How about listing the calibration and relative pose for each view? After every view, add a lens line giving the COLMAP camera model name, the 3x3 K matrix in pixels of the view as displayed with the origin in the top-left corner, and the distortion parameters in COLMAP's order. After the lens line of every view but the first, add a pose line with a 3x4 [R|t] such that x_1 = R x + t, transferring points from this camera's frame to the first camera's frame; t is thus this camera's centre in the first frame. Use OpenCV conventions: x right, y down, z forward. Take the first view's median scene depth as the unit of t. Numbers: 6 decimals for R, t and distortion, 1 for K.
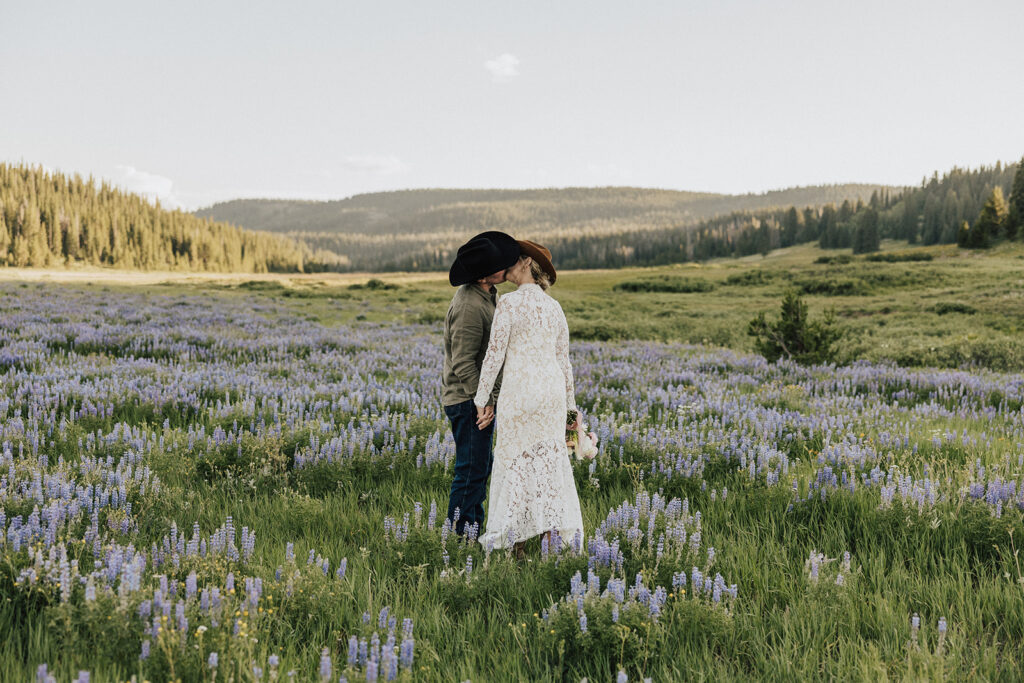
lens RADIAL K [[1443.8, 0, 490.4], [0, 1443.8, 341.5], [0, 0, 1]] dist [0.037020, 0.000000]
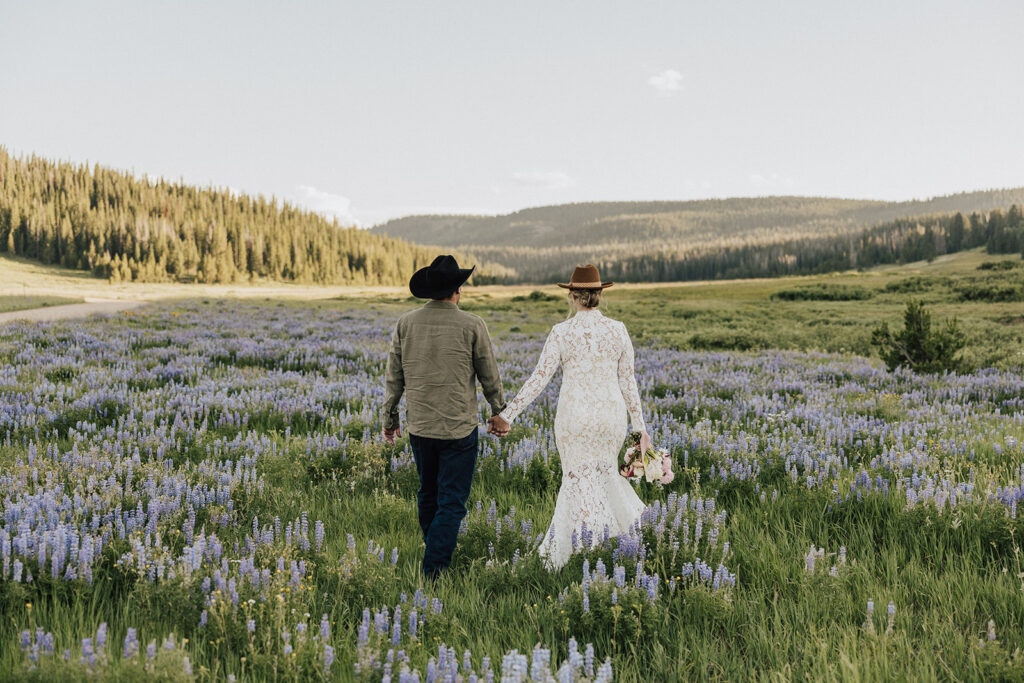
lens RADIAL K [[1443.8, 0, 513.2], [0, 1443.8, 334.7], [0, 0, 1]] dist [0.037020, 0.000000]
pose [[0.992605, -0.008865, -0.121066, 0.070167], [0.007738, 0.999922, -0.009776, -0.004758], [0.121143, 0.008767, 0.992596, -0.074150]]
